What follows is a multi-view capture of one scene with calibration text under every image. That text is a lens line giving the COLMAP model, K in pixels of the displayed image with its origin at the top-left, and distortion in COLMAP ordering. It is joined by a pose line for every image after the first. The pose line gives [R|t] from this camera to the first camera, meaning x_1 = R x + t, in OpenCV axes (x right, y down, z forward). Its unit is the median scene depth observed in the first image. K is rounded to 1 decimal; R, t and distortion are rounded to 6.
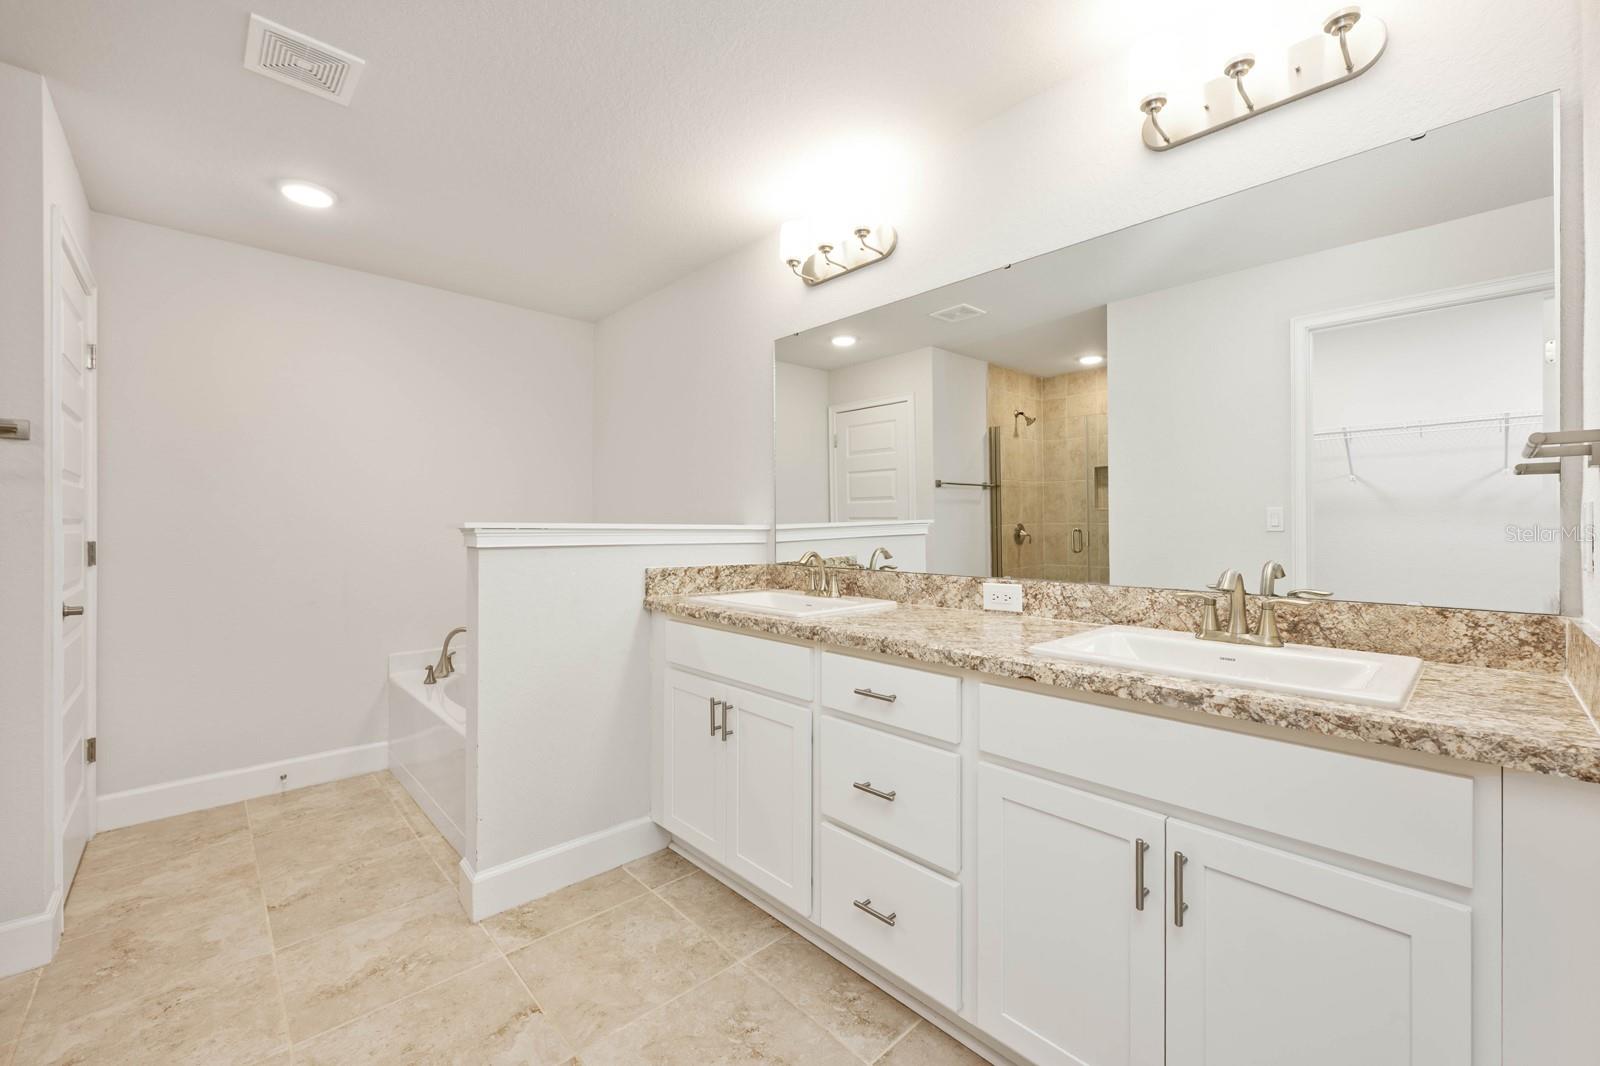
lens RADIAL K [[630.6, 0, 799.2], [0, 630.6, 532.5], [0, 0, 1]] dist [0.001187, -0.000141]
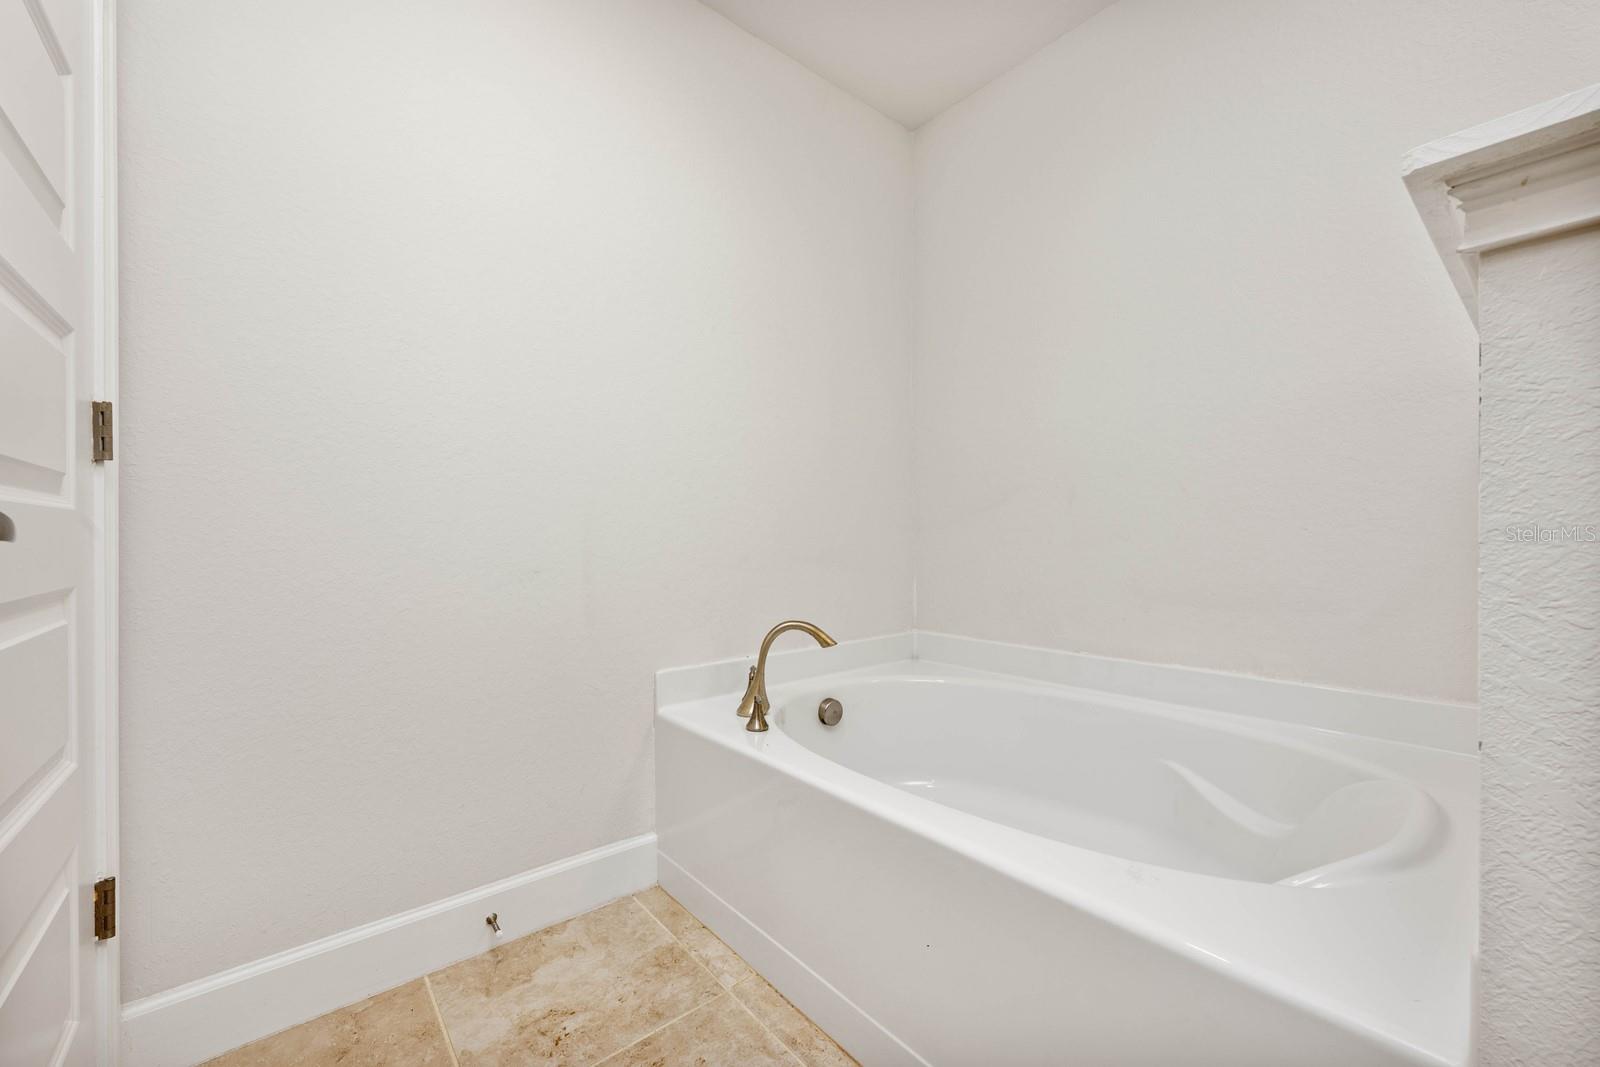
lens RADIAL K [[642.8, 0, 834.1], [0, 642.8, 532.5], [0, 0, 1]] dist [-0.000109, -0.000129]
pose [[0.998692, -0.001565, -0.051105, -0.519512], [0.001496, 0.999998, -0.001383, 0.082275], [0.051107, 0.001304, 0.998692, 0.504687]]
